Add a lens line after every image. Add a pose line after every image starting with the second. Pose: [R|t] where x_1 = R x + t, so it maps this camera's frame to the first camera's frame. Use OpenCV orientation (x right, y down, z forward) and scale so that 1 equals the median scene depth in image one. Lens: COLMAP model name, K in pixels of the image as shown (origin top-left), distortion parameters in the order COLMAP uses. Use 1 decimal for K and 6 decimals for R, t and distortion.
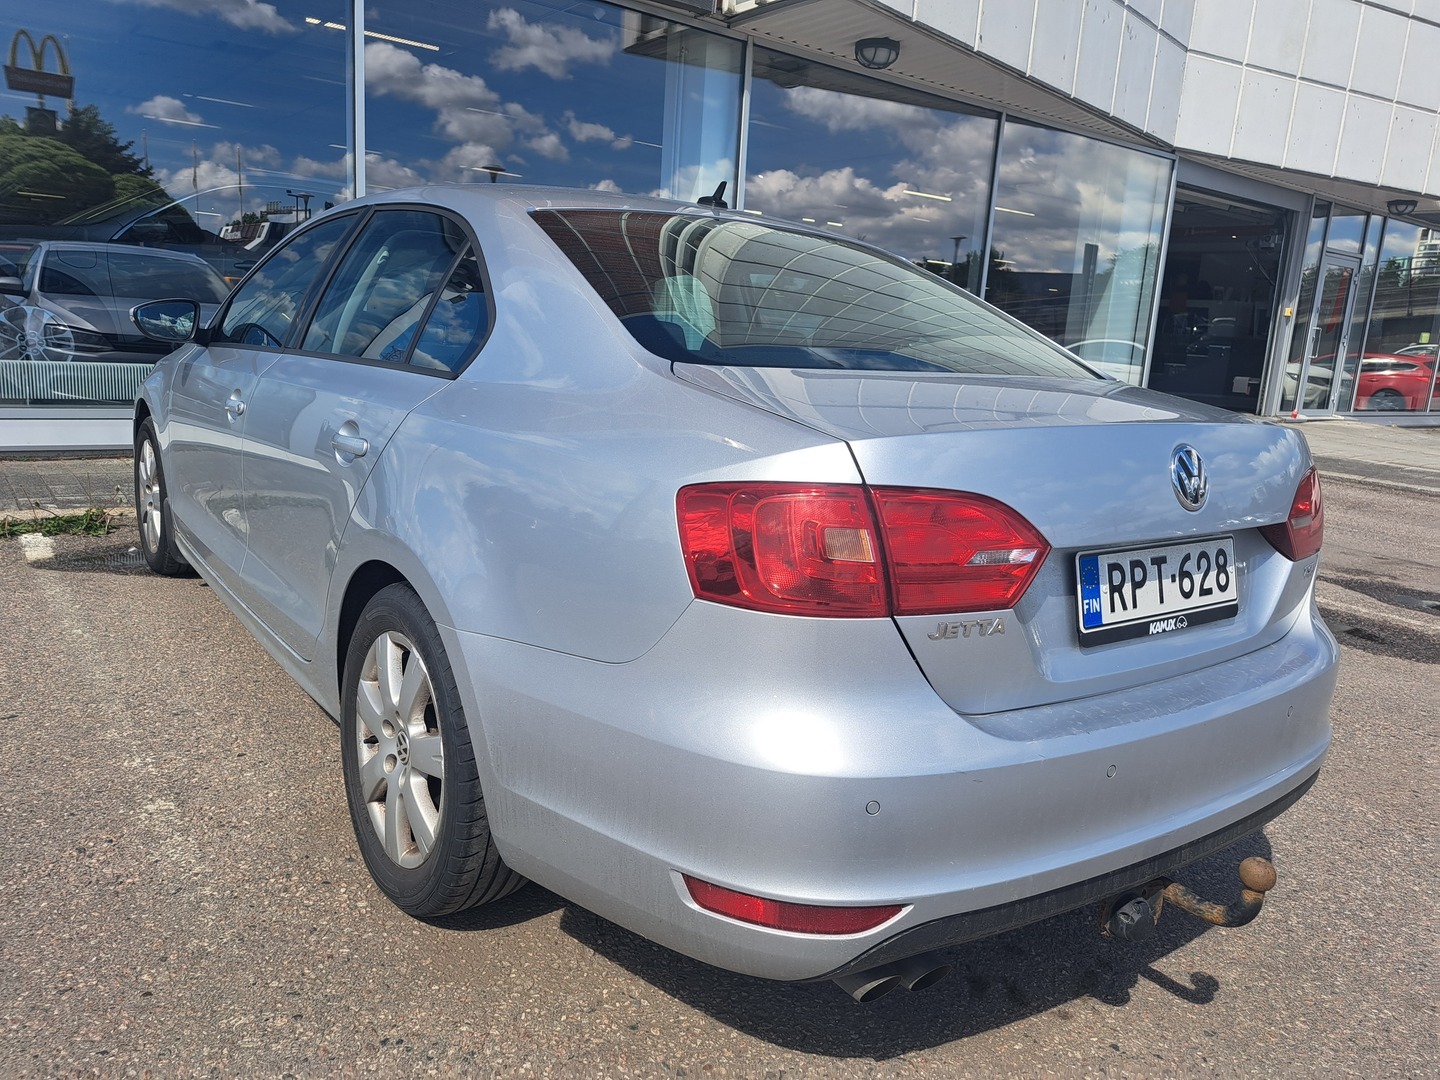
lens RADIAL K [[1022.1, 0, 724.0], [0, 1022.1, 537.6], [0, 0, 1]] dist [0.010037, 0.001465]
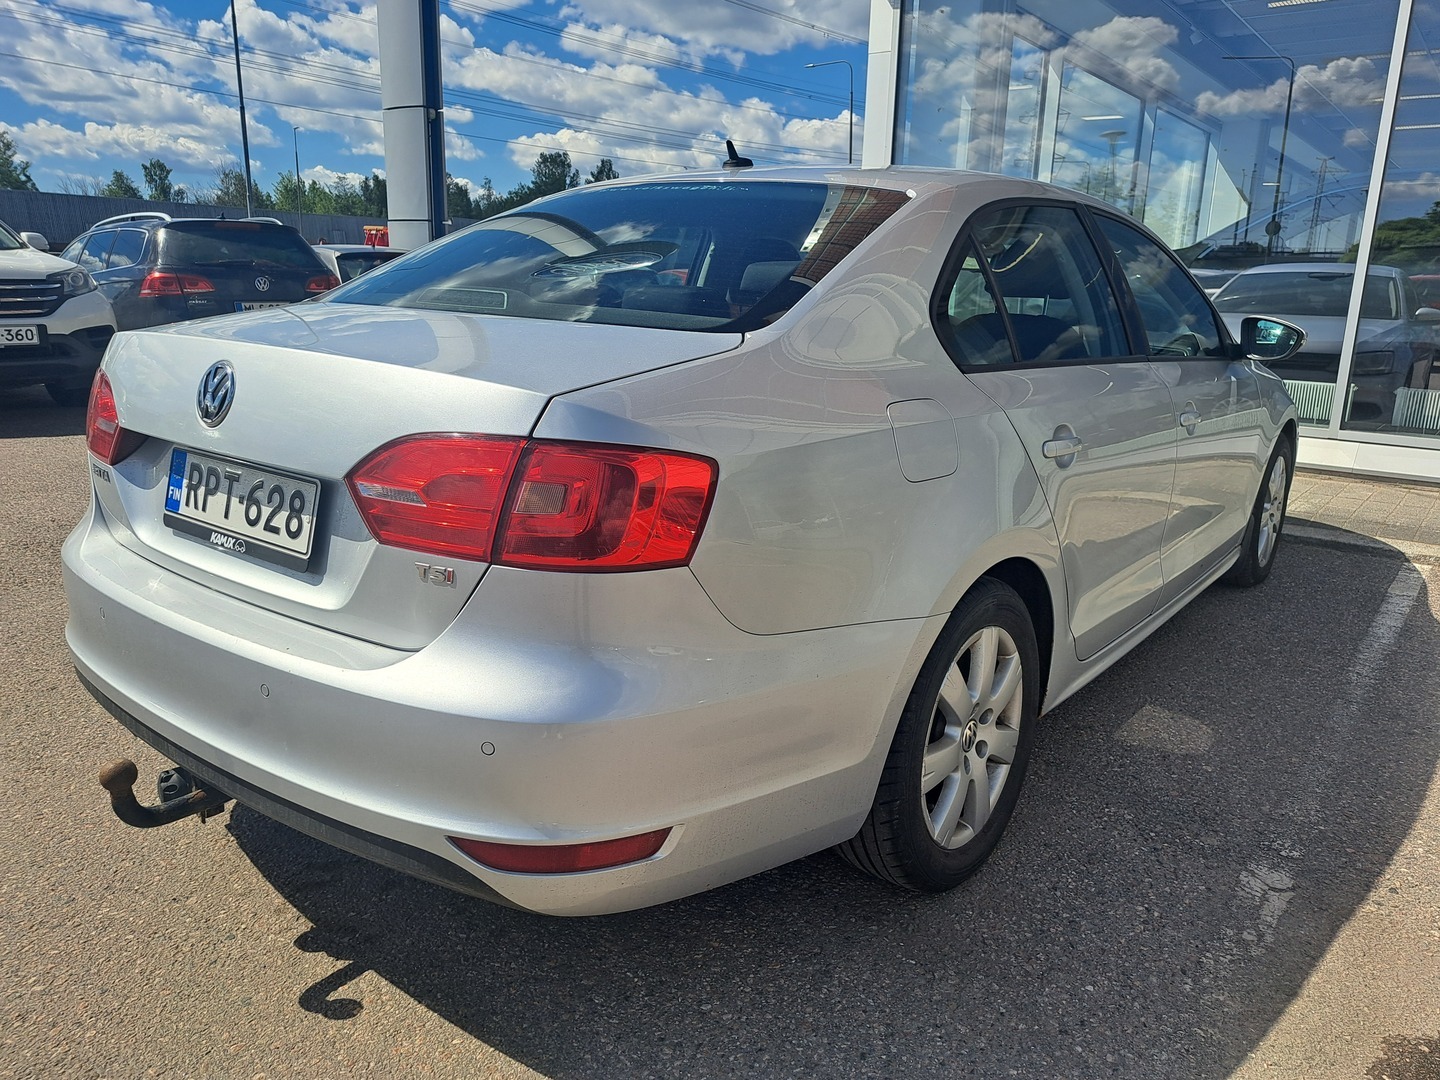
lens RADIAL K [[1022.1, 0, 724.5], [0, 1022.1, 543.4], [0, 0, 1]] dist [0.010037, 0.001465]
pose [[0.293852, 0.179598, -0.938827, 1.521077], [-0.205370, 0.971114, 0.121494, -0.136900], [0.933528, 0.157106, 0.322248, 1.123942]]
